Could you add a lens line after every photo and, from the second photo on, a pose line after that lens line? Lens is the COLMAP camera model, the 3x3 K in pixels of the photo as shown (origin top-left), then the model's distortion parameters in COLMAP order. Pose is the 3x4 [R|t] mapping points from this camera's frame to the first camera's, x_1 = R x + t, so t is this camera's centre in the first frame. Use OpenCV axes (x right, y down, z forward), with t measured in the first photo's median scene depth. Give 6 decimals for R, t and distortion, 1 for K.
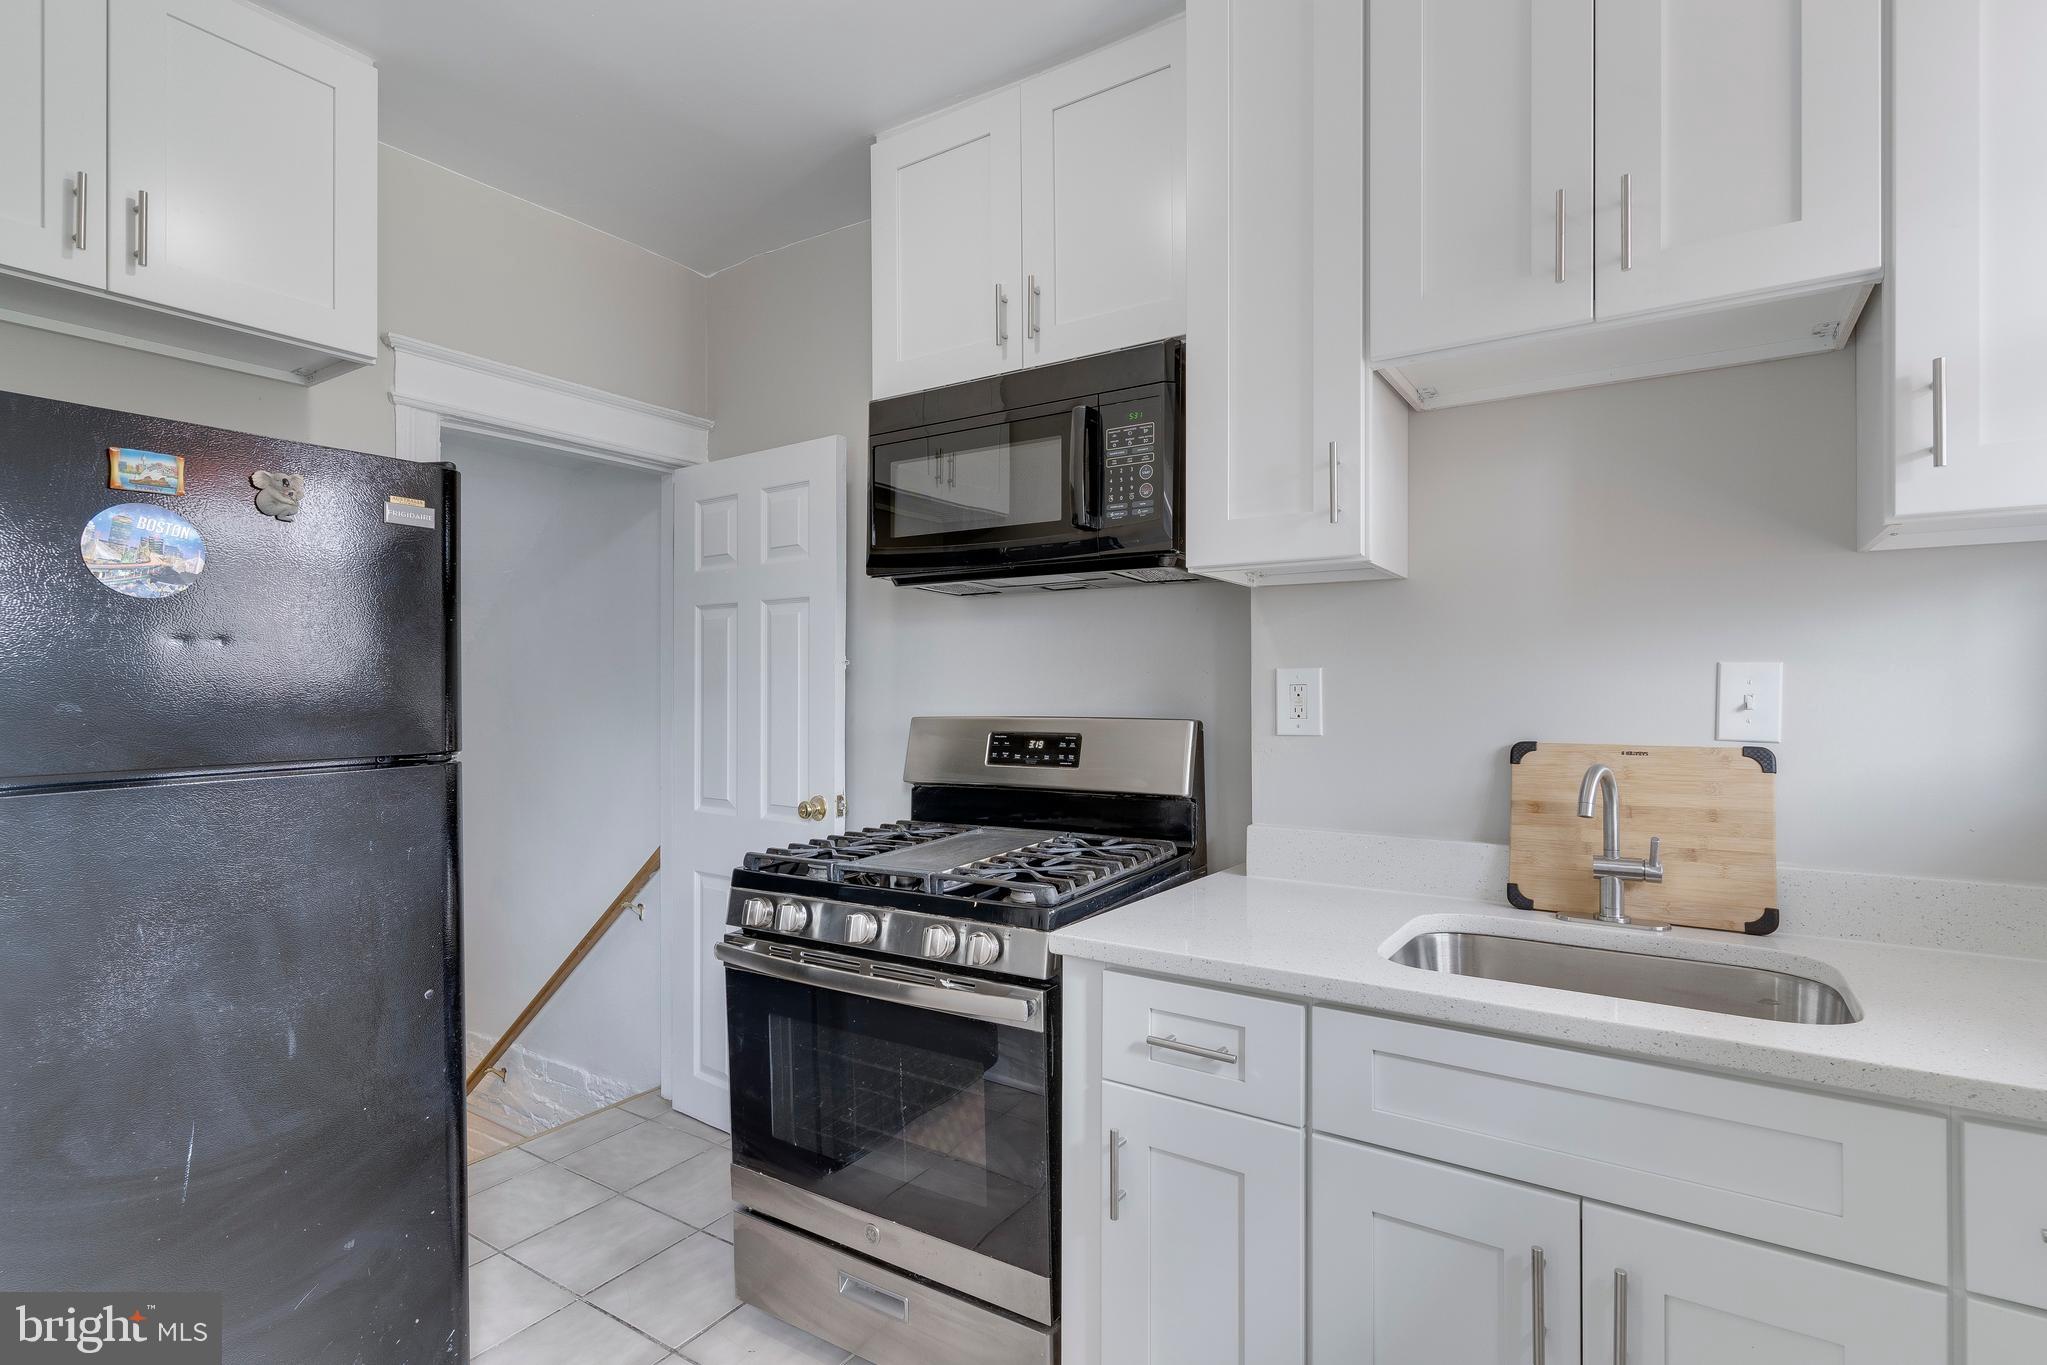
lens RADIAL K [[982.5, 0, 996.5], [0, 982.5, 690.5], [0, 0, 1]] dist [0.000483, 0.001903]
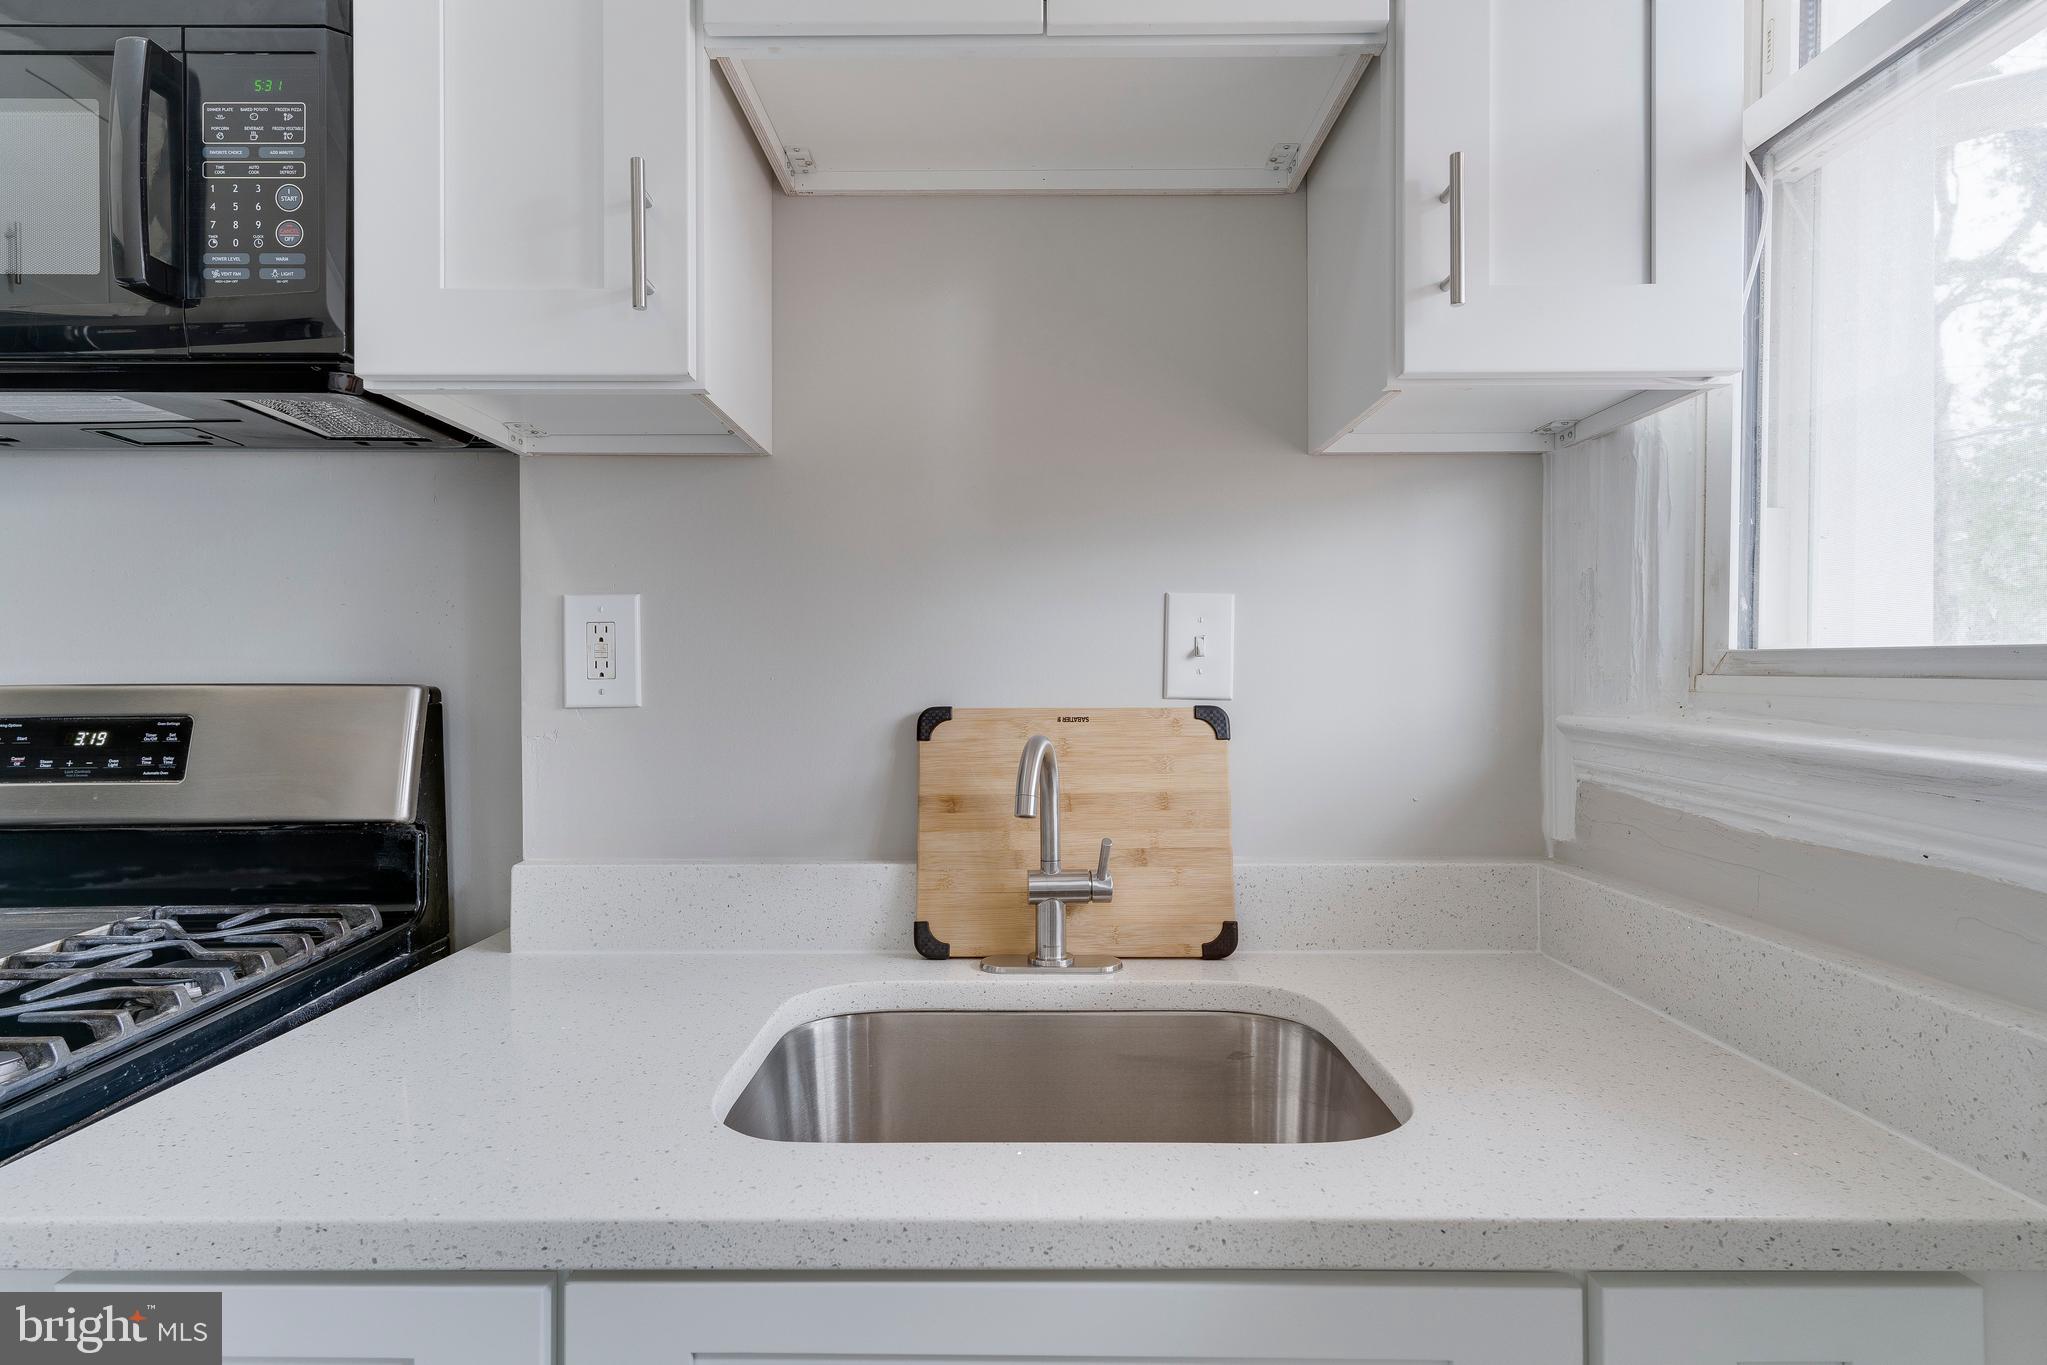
lens RADIAL K [[1107.5, 0, 998.8], [0, 1107.5, 674.7], [0, 0, 1]] dist [-0.007544, -0.000861]
pose [[0.833454, -0.003661, 0.552576, 0.165356], [0.001875, 0.999991, 0.003796, 0.028873], [-0.552585, -0.002127, 0.833454, 0.367955]]
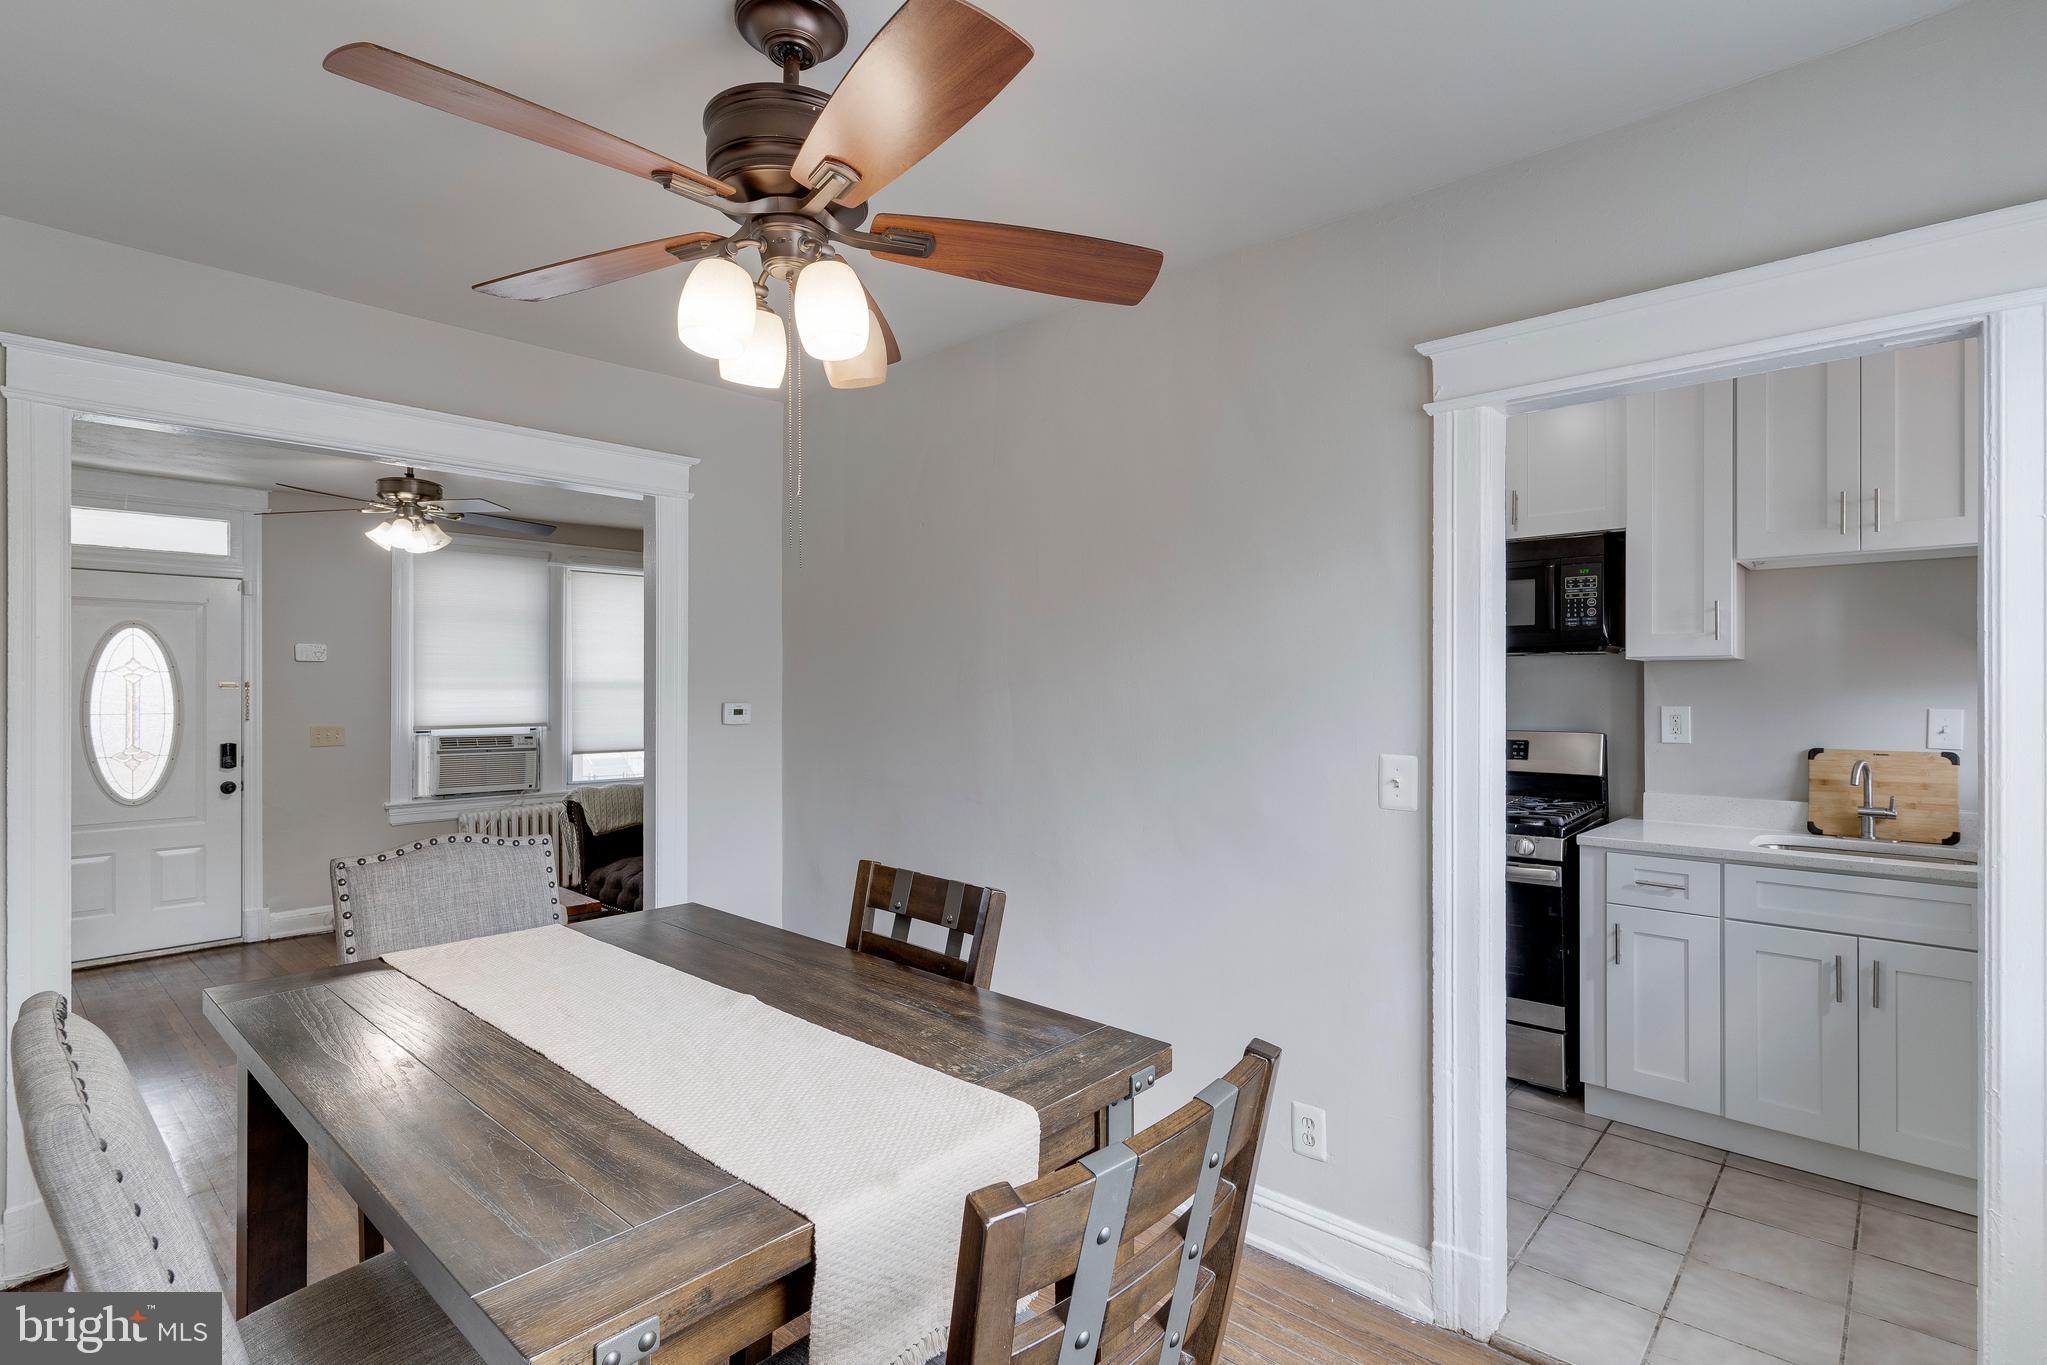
lens RADIAL K [[982.5, 0, 1025.3], [0, 982.5, 682.8], [0, 0, 1]] dist [0.000483, 0.001903]
pose [[0.990928, 0.003653, -0.134345, -0.777333], [-0.004535, 0.999970, -0.006258, -0.059387], [0.134319, 0.006810, 0.990915, -1.172836]]
